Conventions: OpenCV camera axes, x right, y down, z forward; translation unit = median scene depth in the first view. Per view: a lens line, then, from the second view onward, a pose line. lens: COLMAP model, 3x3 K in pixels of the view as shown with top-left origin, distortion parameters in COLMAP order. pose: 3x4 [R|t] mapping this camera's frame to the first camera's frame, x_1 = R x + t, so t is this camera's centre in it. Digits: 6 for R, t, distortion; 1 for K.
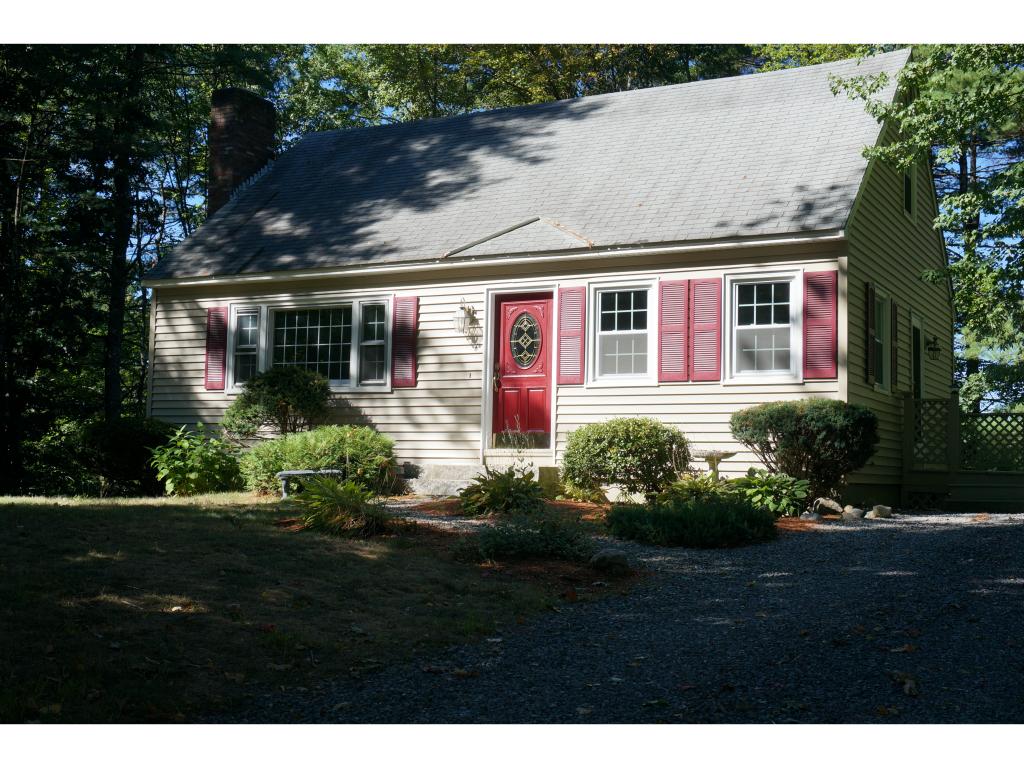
lens RADIAL K [[1280.6, 0, 512.0], [0, 1280.6, 384.0], [0, 0, 1]] dist [0.002527, 0.003736]
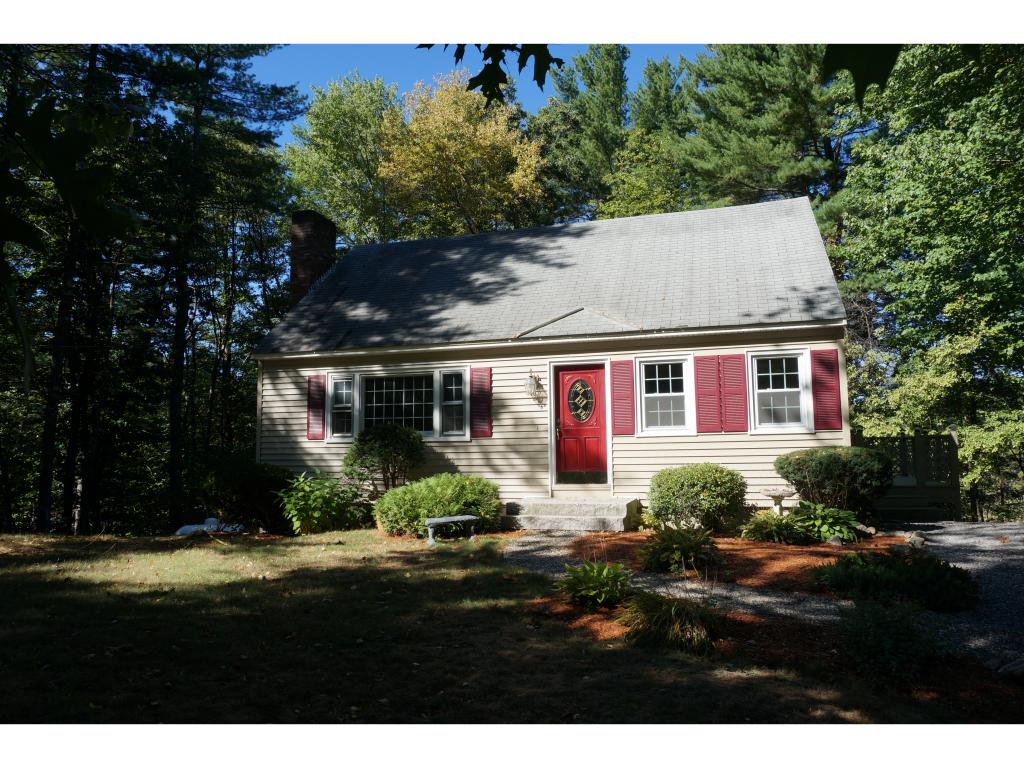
lens RADIAL K [[713.9, 0, 512.0], [0, 713.9, 384.0], [0, 0, 1]] dist [-0.040590, -0.000611]
pose [[0.979762, -0.014475, 0.199640, -0.196445], [0.018644, 0.999645, -0.019019, -0.036891], [-0.199294, 0.022356, 0.979685, 0.281458]]
